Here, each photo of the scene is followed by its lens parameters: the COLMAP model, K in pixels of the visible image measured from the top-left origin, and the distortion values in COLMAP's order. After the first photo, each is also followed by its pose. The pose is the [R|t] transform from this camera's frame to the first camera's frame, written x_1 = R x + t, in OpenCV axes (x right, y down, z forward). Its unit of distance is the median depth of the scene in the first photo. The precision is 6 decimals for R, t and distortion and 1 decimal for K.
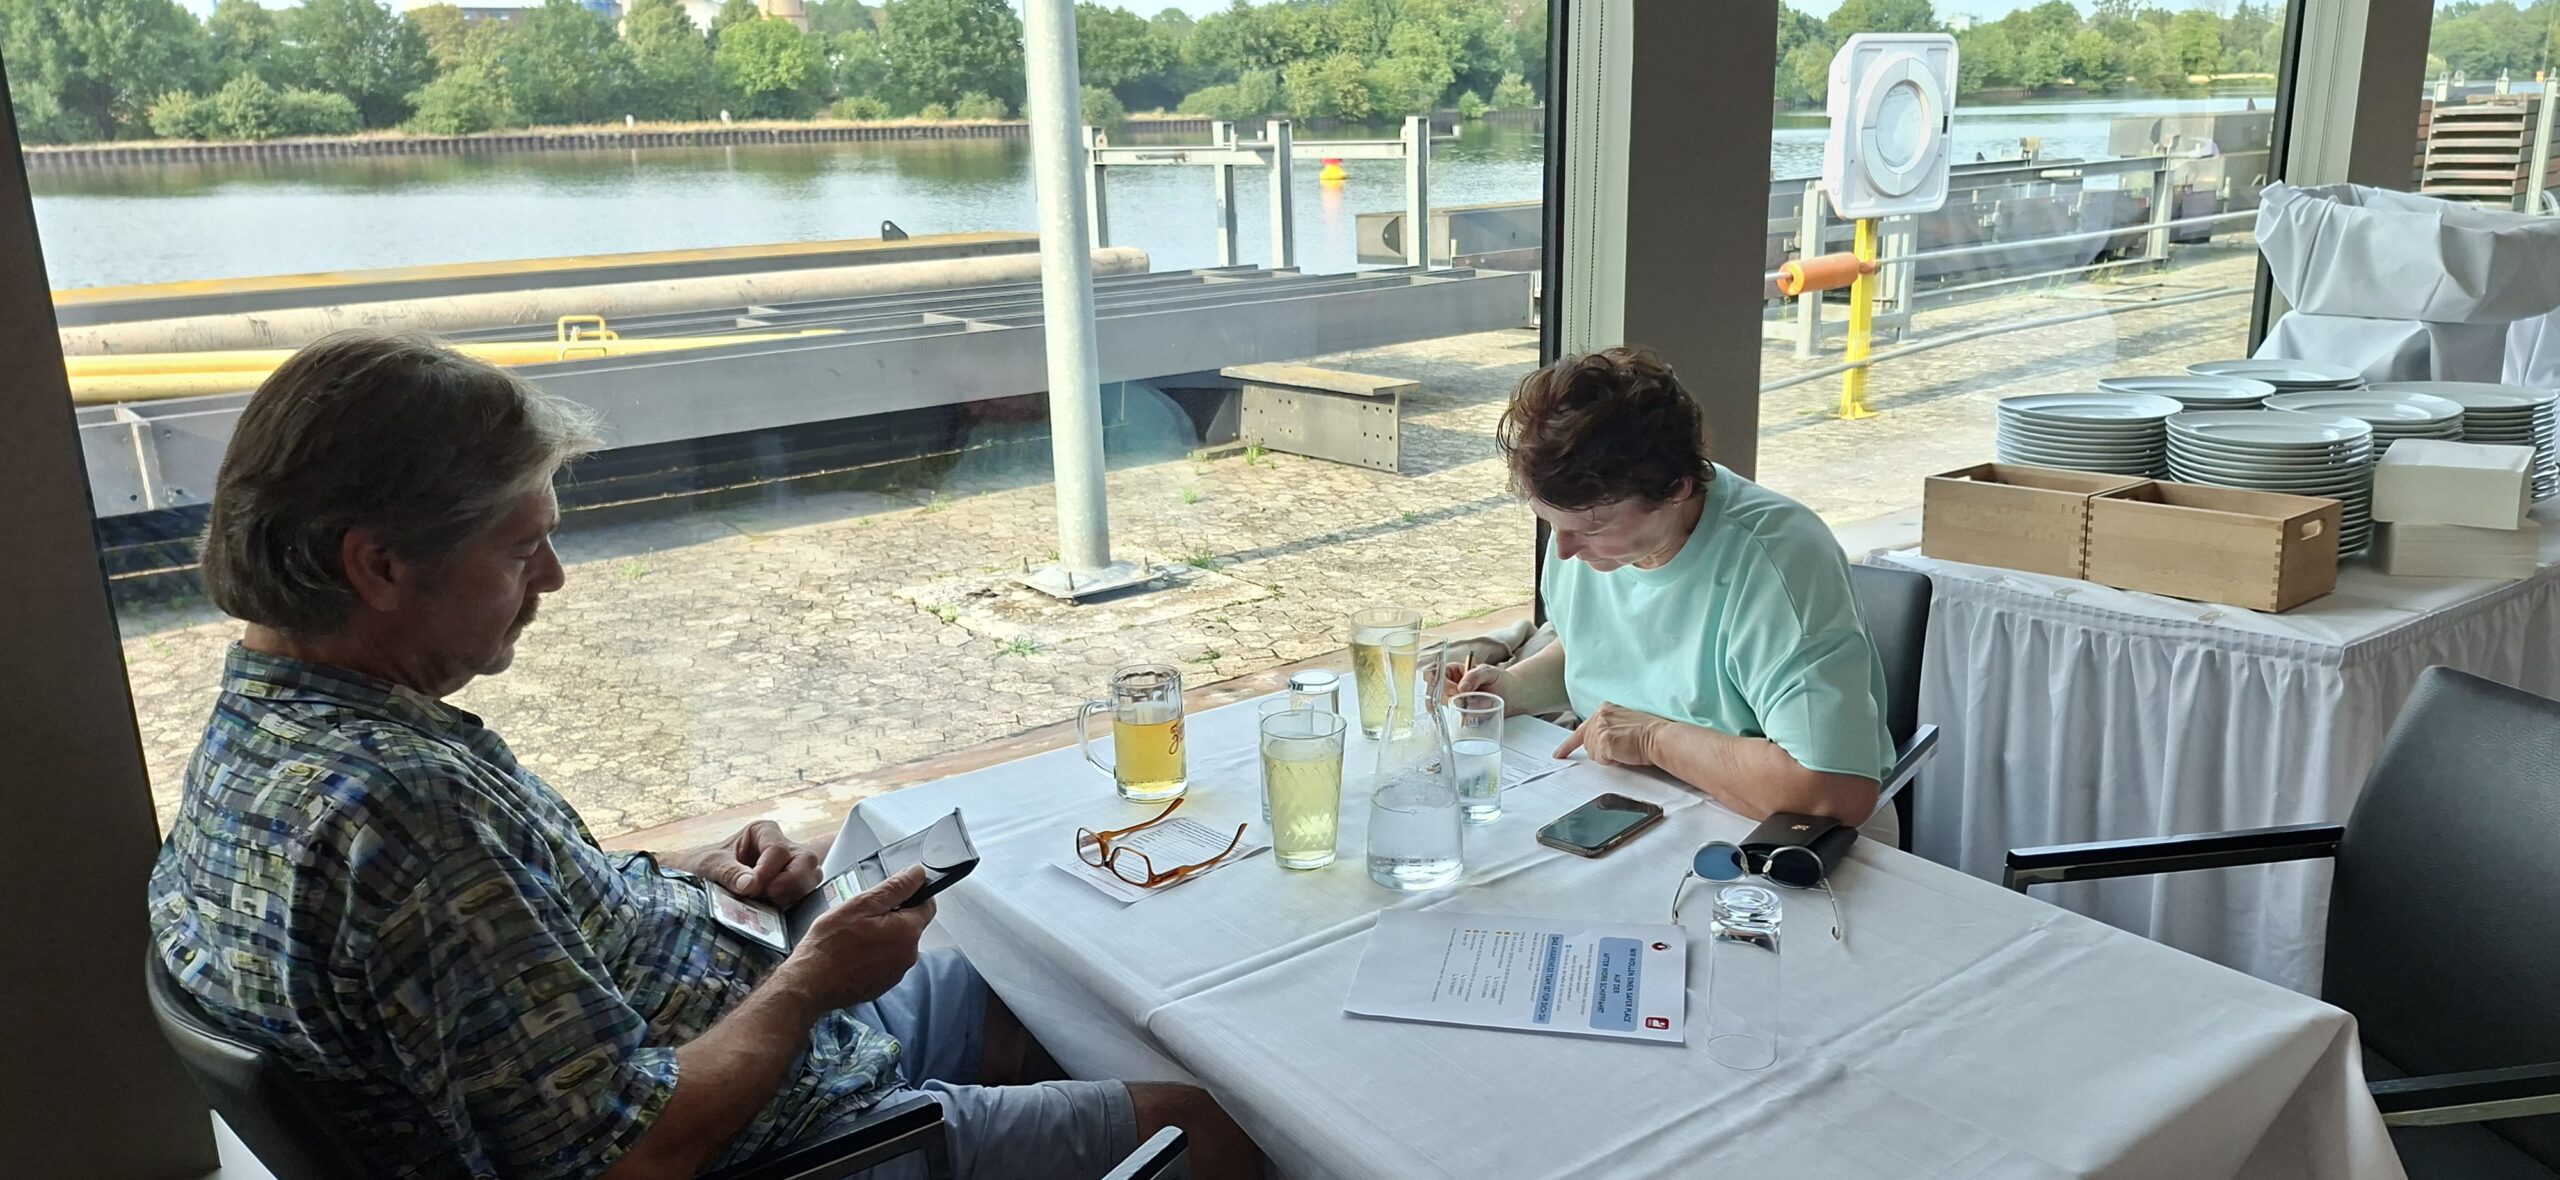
lens RADIAL K [[1796.3, 0, 1357.6], [0, 1796.3, 588.7], [0, 0, 1]] dist [-0.002592, -0.002630]
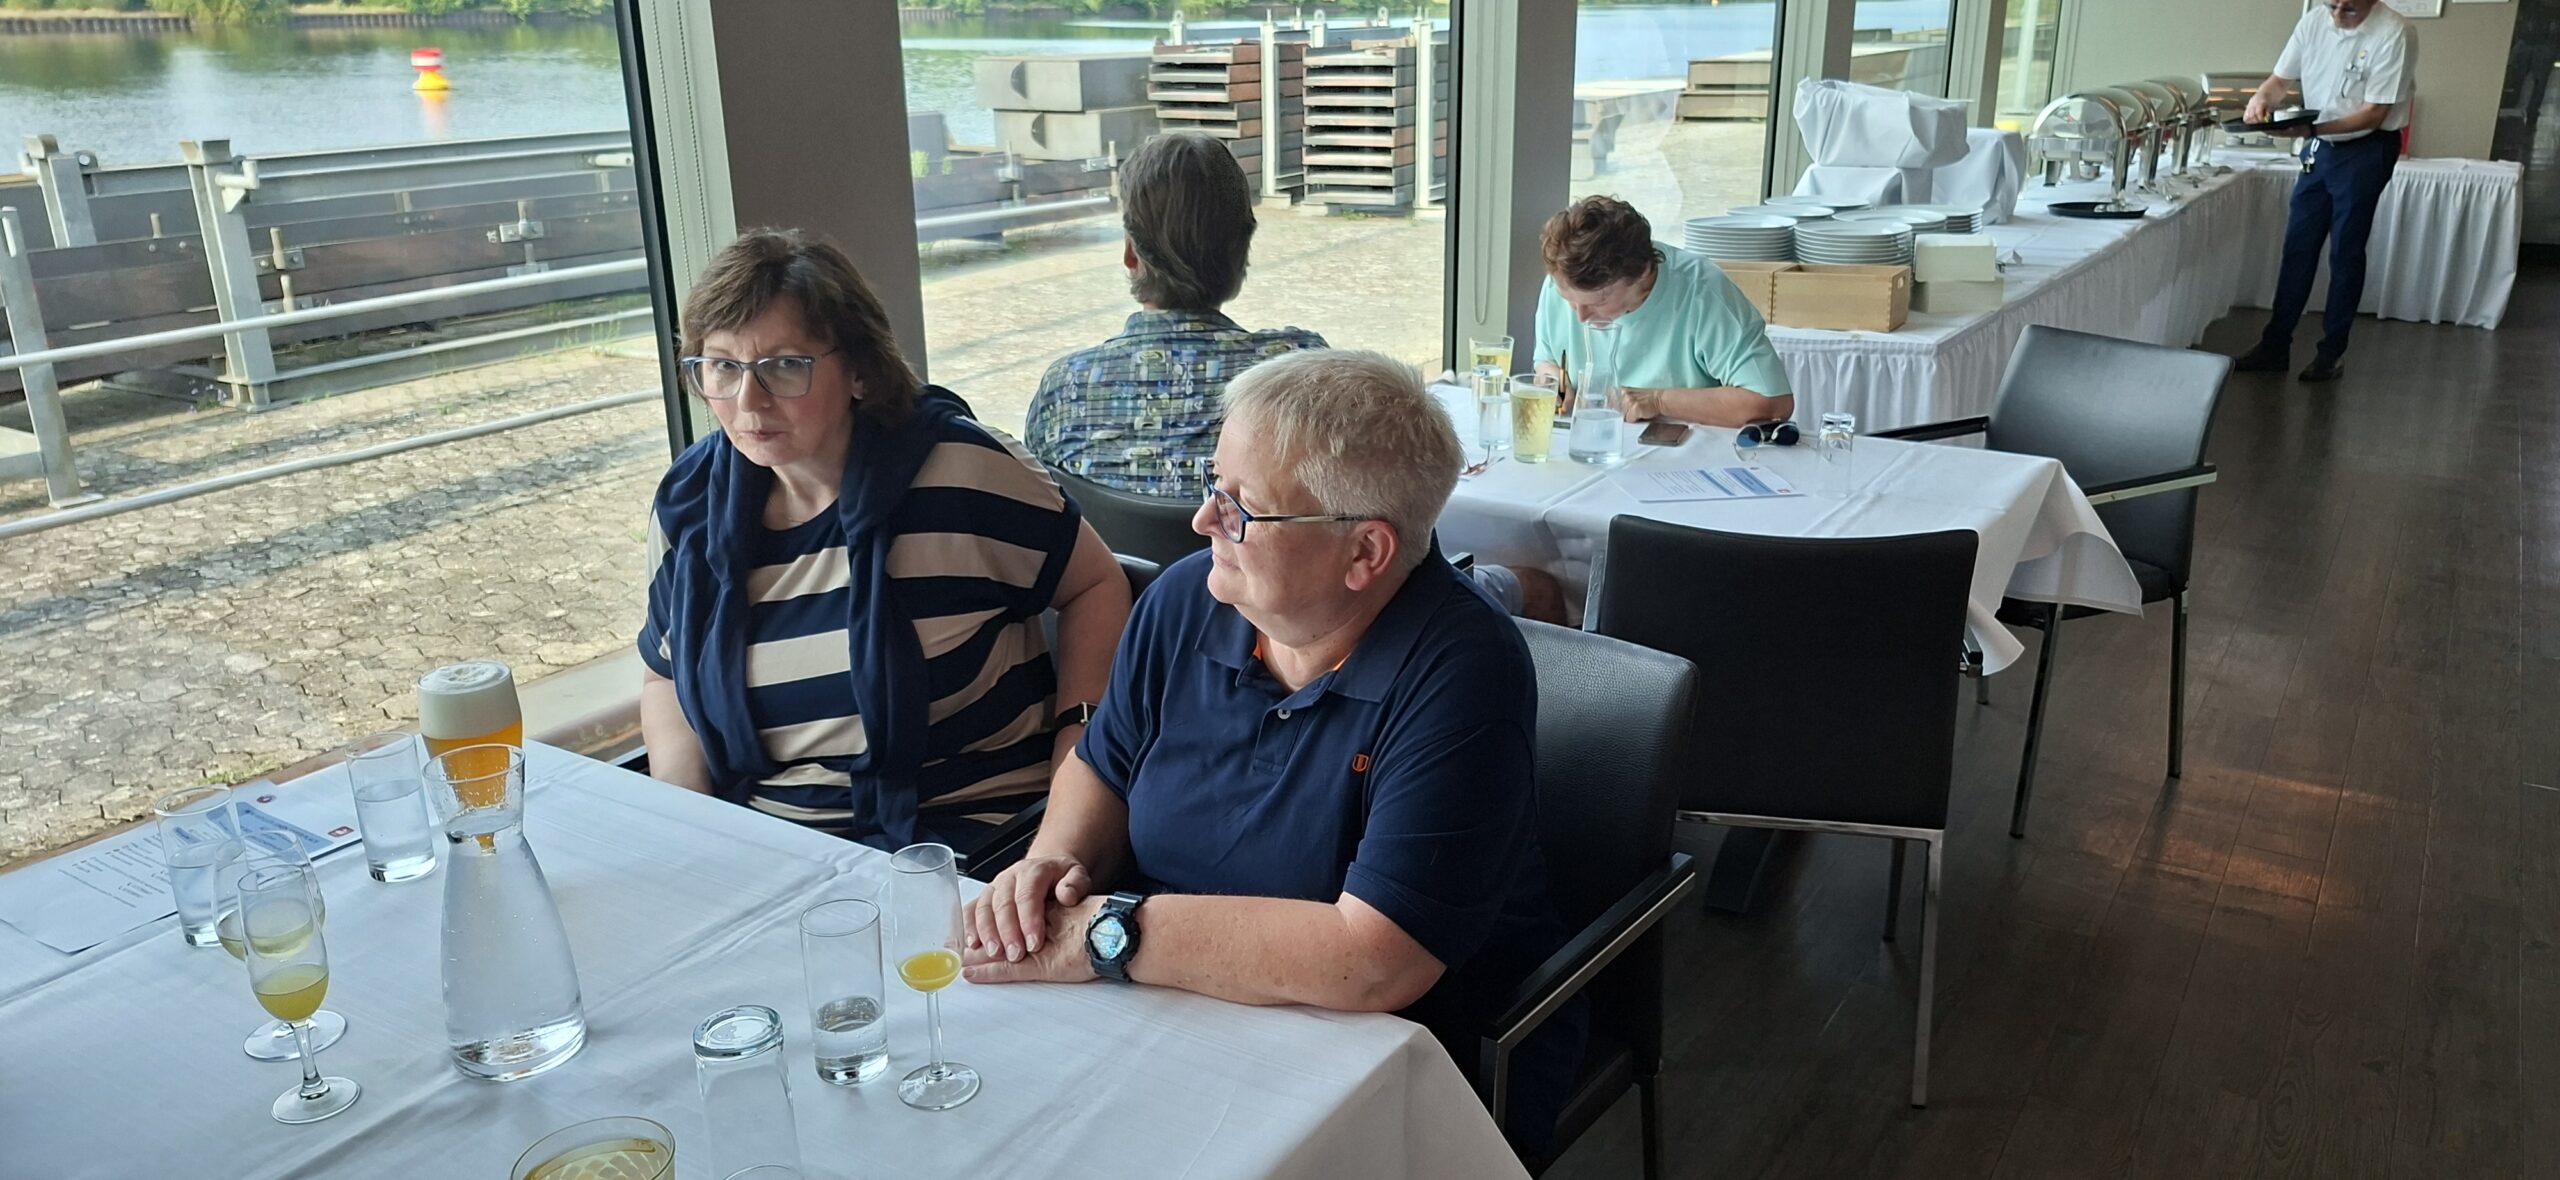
lens RADIAL K [[1796.3, 0, 1357.6], [0, 1796.3, 588.7], [0, 0, 1]] dist [-0.002592, -0.002630]
pose [[0.930331, -0.095777, 0.353994, -0.546423], [0.077718, 0.994860, 0.064919, 0.099136], [-0.358392, -0.032884, 0.932992, -0.390766]]
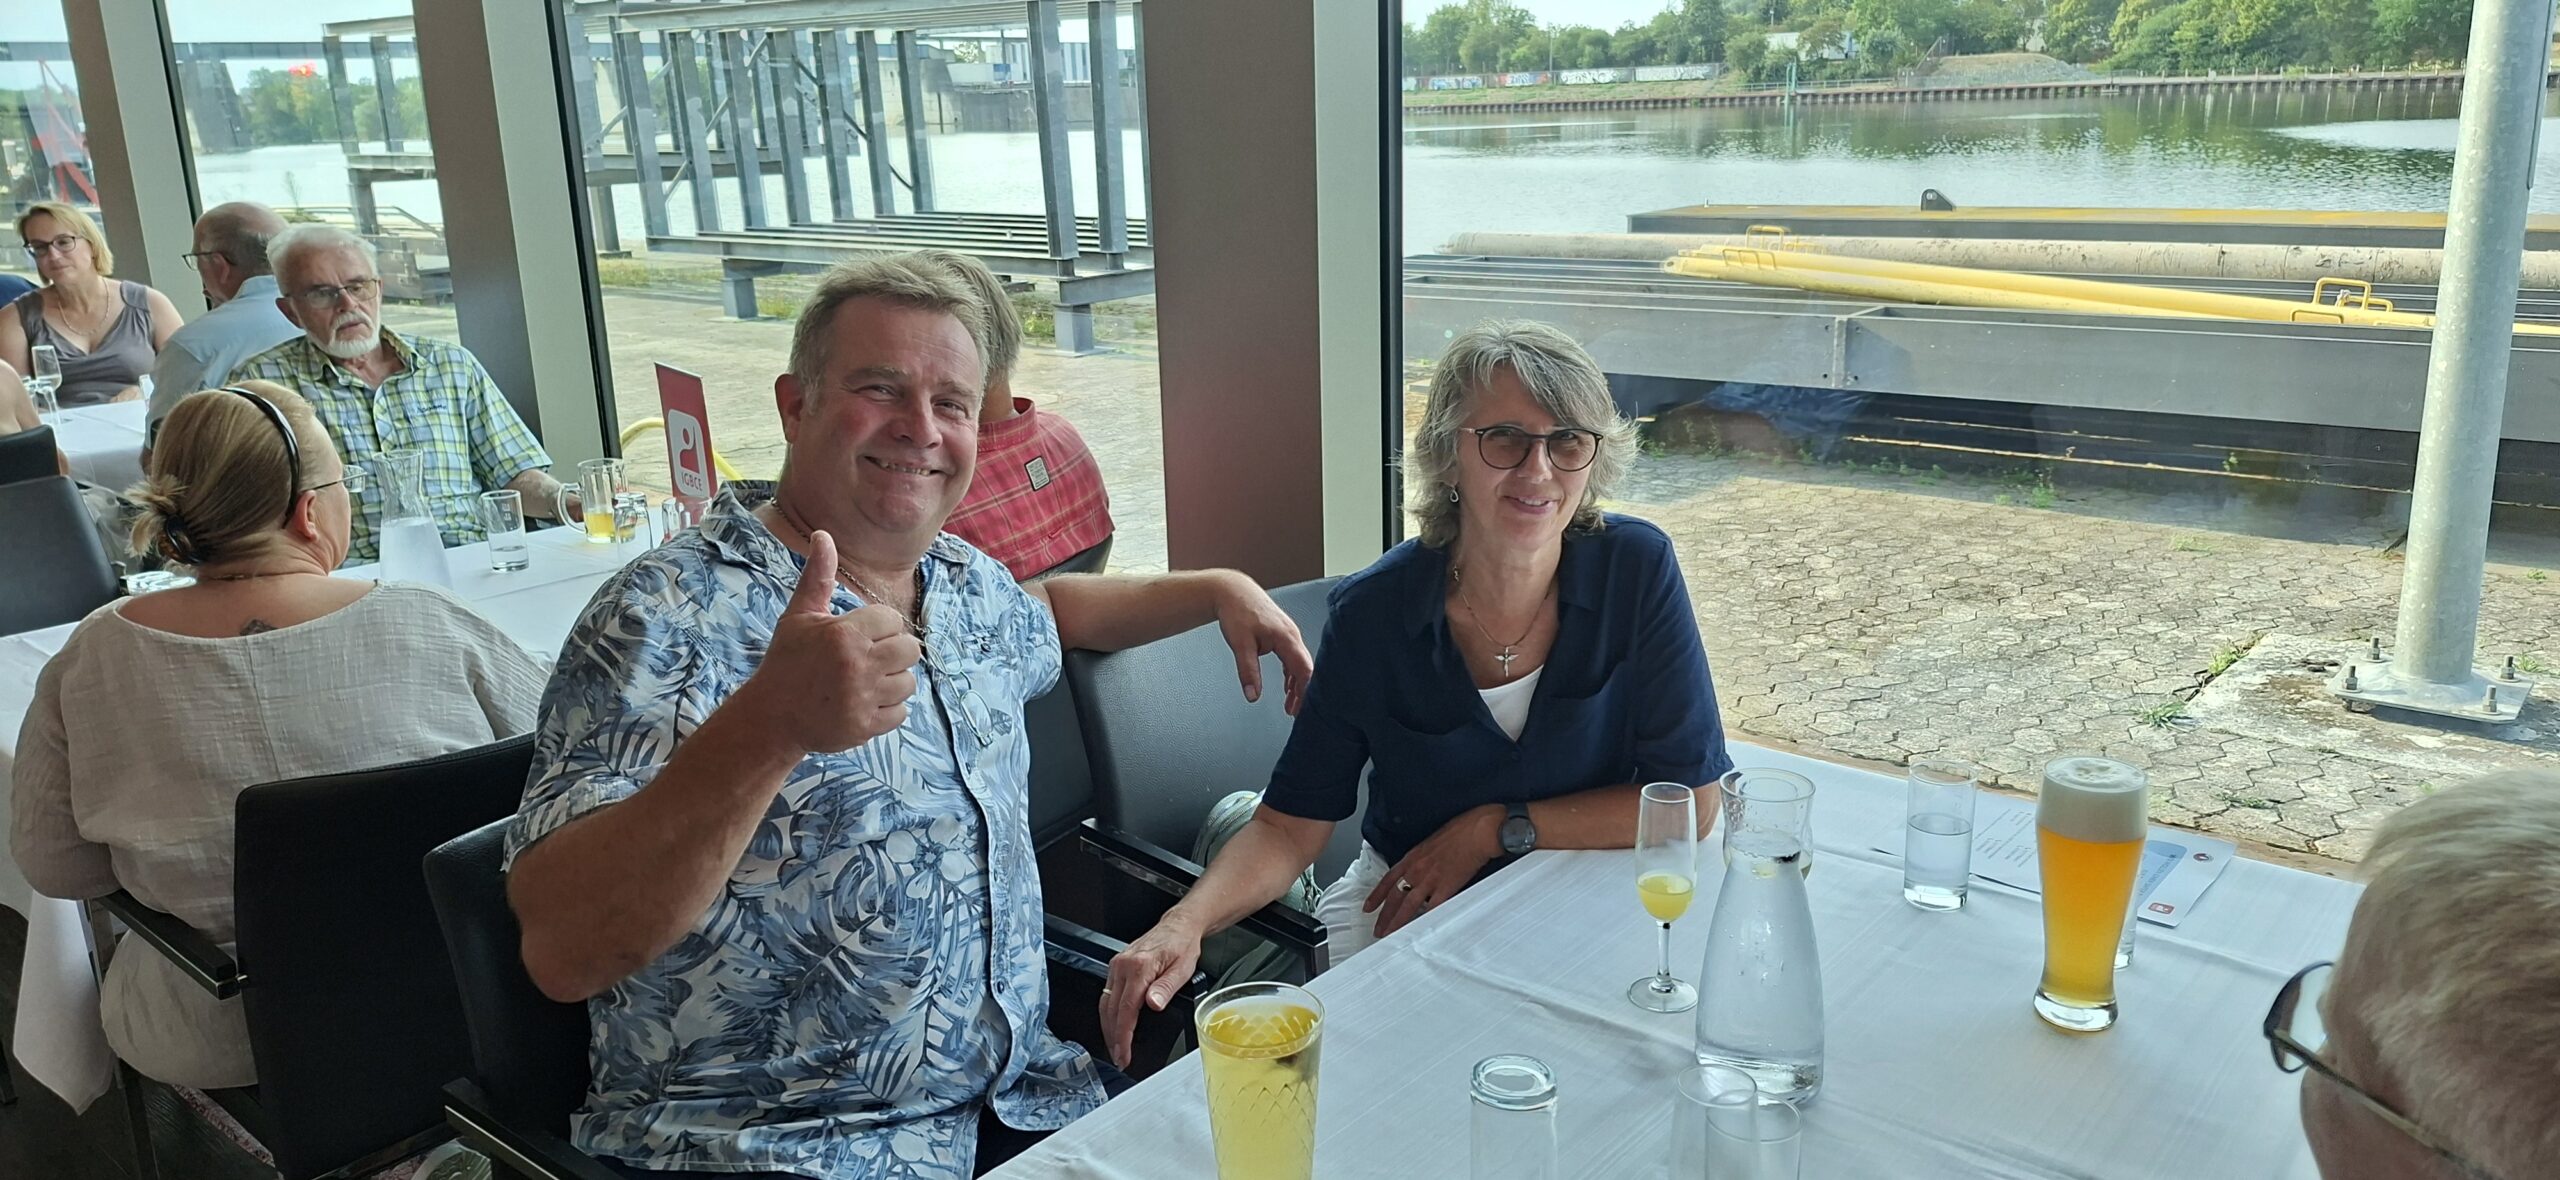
lens RADIAL K [[1796.3, 0, 1357.6], [0, 1796.3, 588.7], [0, 0, 1]] dist [-0.002592, -0.002630]
pose [[0.191018, 0.270131, -0.943685, 0.476376], [-0.229420, 0.947046, 0.224655, -0.116327], [0.954399, 0.173587, 0.242876, 0.410608]]
